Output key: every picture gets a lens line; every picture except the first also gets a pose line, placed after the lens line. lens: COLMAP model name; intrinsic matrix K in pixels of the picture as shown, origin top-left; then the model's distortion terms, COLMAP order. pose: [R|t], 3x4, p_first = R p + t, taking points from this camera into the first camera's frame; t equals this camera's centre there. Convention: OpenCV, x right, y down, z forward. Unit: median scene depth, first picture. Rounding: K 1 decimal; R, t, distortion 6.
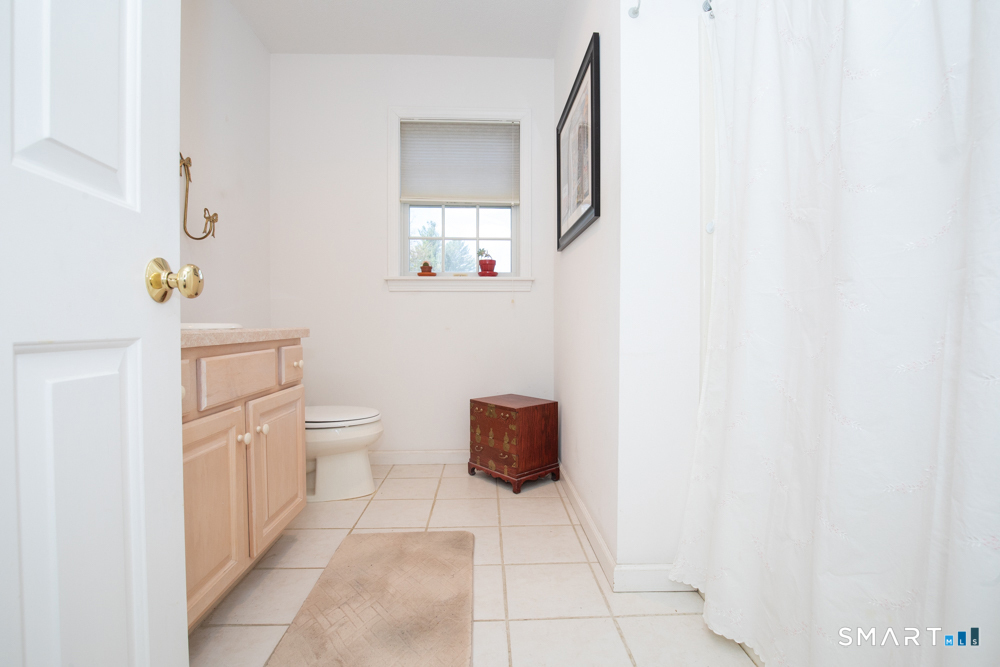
lens RADIAL K [[455.0, 0, 500.1], [0, 455.0, 331.5], [0, 0, 1]] dist [-0.025527, 0.003073]
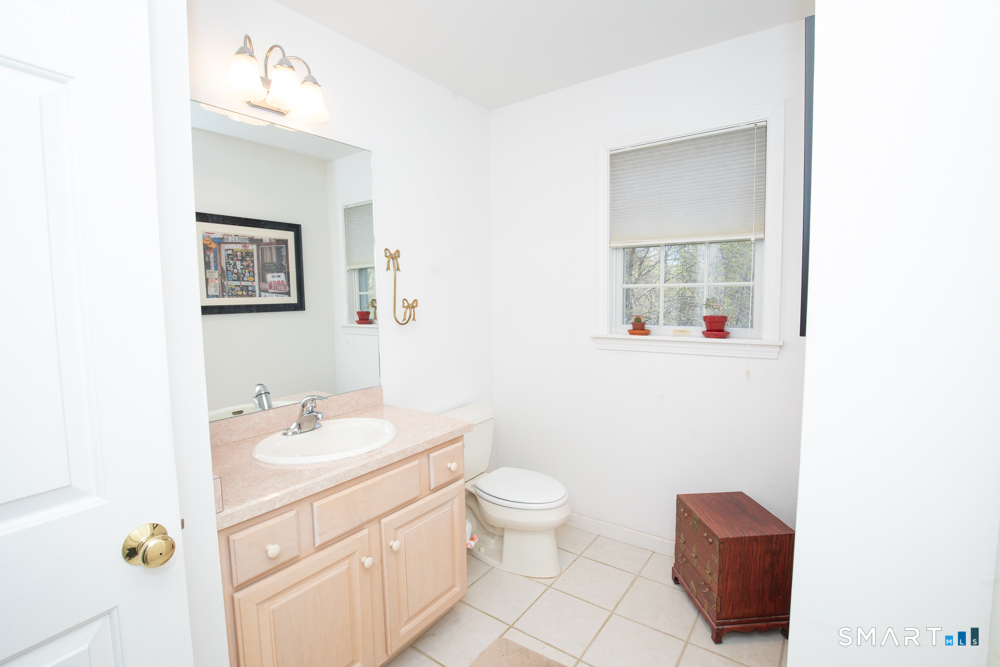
lens RADIAL K [[455.0, 0, 507.6], [0, 455.0, 337.6], [0, 0, 1]] dist [-0.025527, 0.003073]
pose [[0.793310, 0.046465, -0.607042, 0.193367], [0.001987, 0.996880, 0.078902, -0.220377], [0.608814, -0.063800, 0.790743, 0.216389]]
